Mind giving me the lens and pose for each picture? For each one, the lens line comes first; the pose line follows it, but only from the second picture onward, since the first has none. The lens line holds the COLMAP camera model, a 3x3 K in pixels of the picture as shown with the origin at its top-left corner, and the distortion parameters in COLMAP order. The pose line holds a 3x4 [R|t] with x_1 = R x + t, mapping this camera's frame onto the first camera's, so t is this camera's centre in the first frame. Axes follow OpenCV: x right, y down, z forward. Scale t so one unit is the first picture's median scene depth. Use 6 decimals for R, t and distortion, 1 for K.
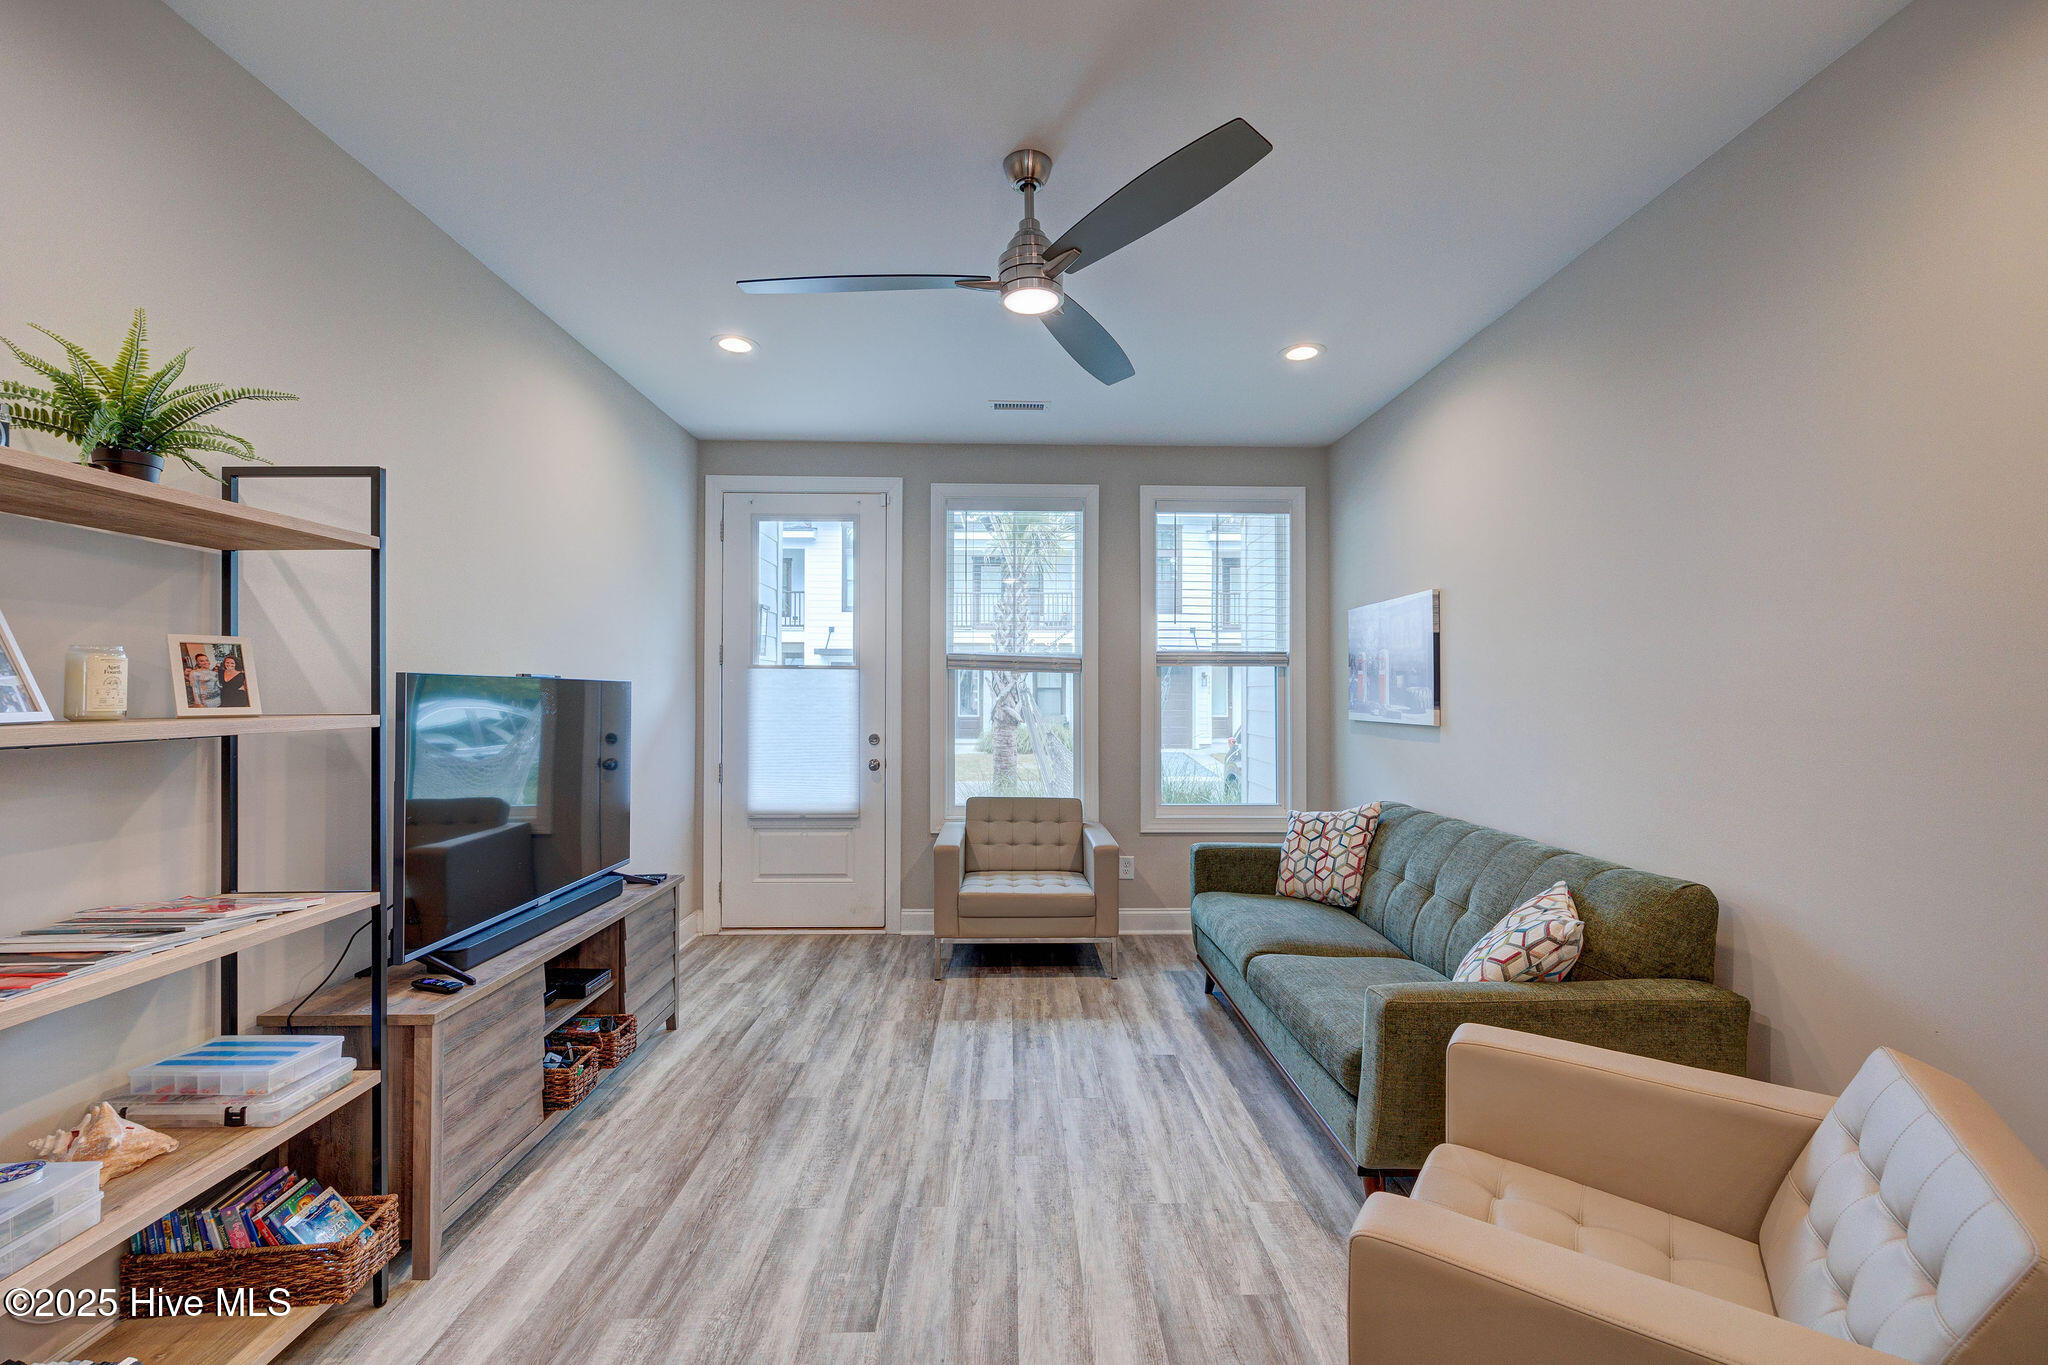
lens RADIAL K [[831.5, 0, 1024.9], [0, 831.5, 685.6], [0, 0, 1]] dist [-0.001896, -0.000203]
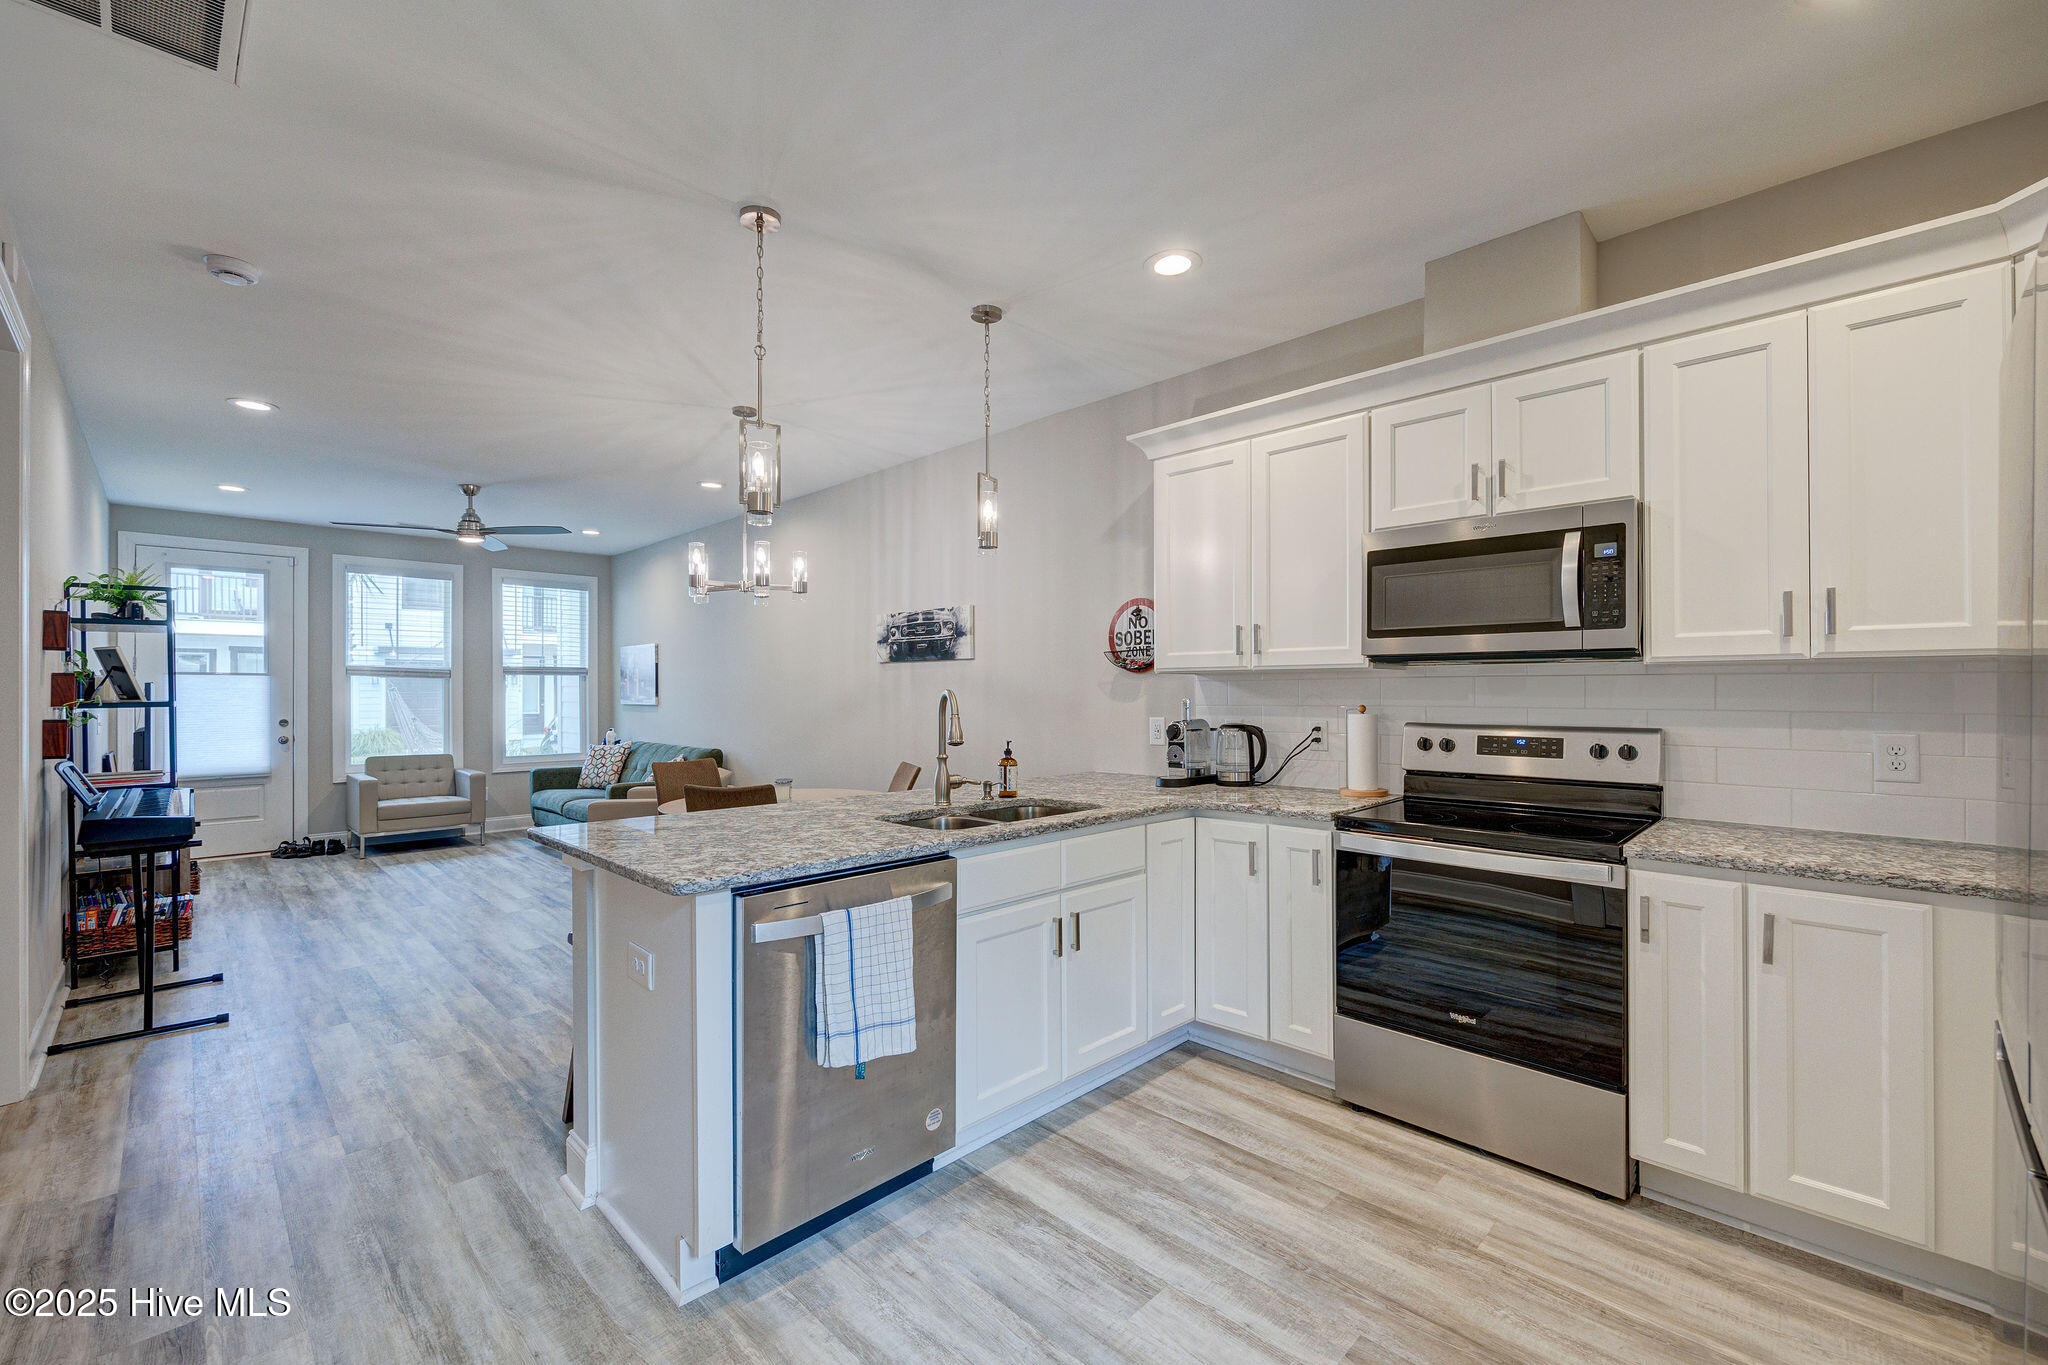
lens RADIAL K [[838.7, 0, 1034.5], [0, 838.7, 685.8], [0, 0, 1]] dist [-0.000541, 0.000051]
pose [[0.712518, -0.000485, 0.701654, -0.410675], [-0.001635, 0.999996, 0.002351, -0.010910], [-0.701652, -0.002822, 0.712514, -1.495999]]
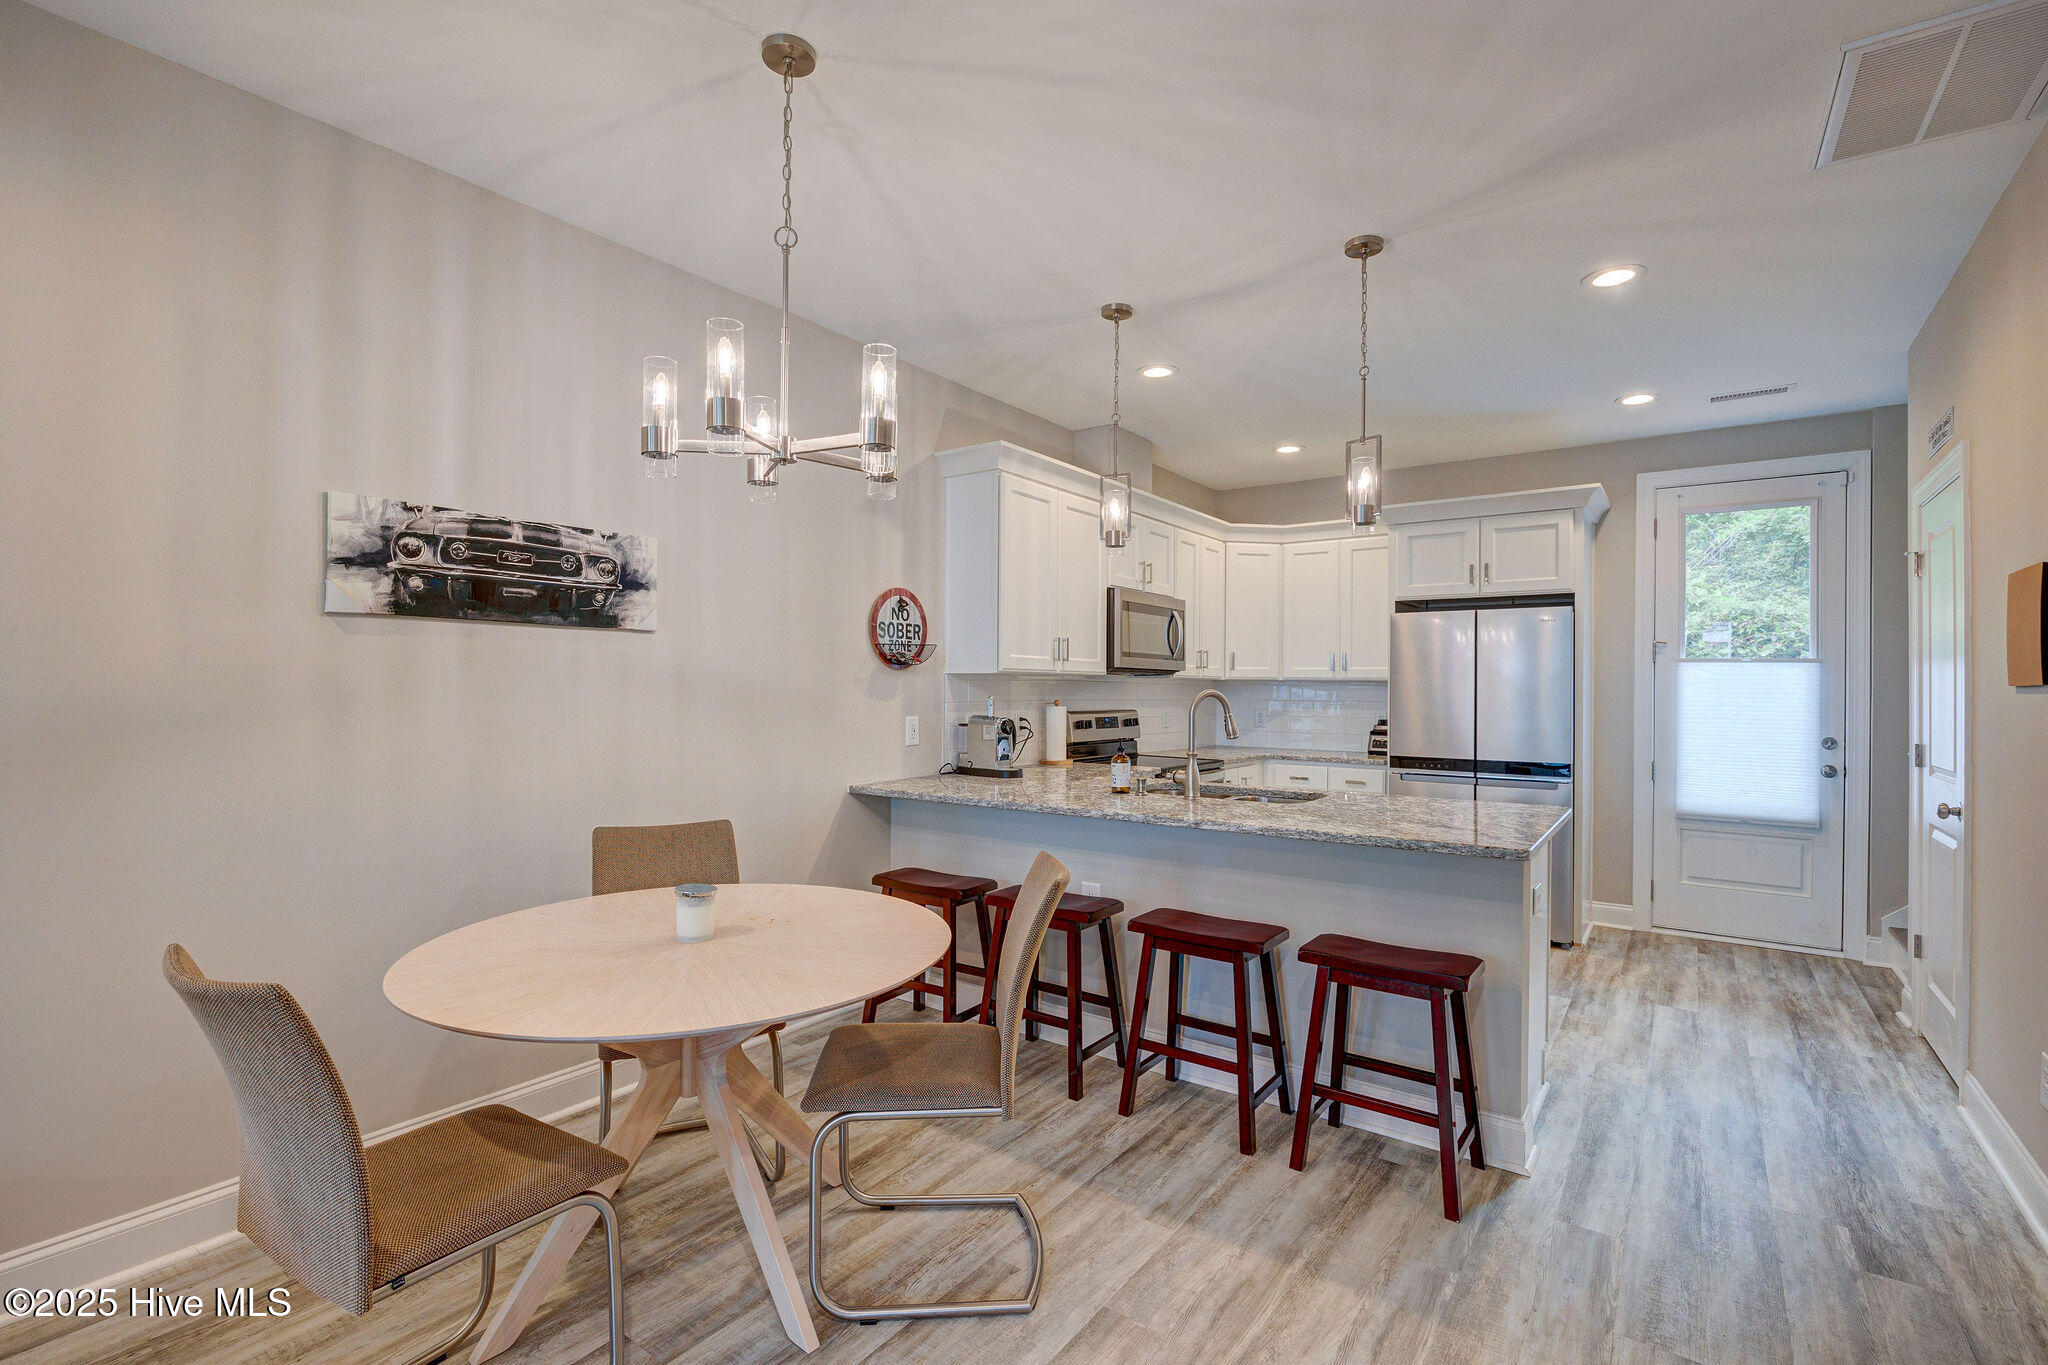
lens RADIAL K [[927.7, 0, 1024.0], [0, 927.7, 682.5], [0, 0, 1]] dist [-0.013095, 0.000282]
pose [[-0.796603, -0.006053, 0.604472, -0.326051], [-0.015923, 0.999813, -0.010972, 0.002718], [-0.604292, -0.018365, -0.796551, 0.244770]]
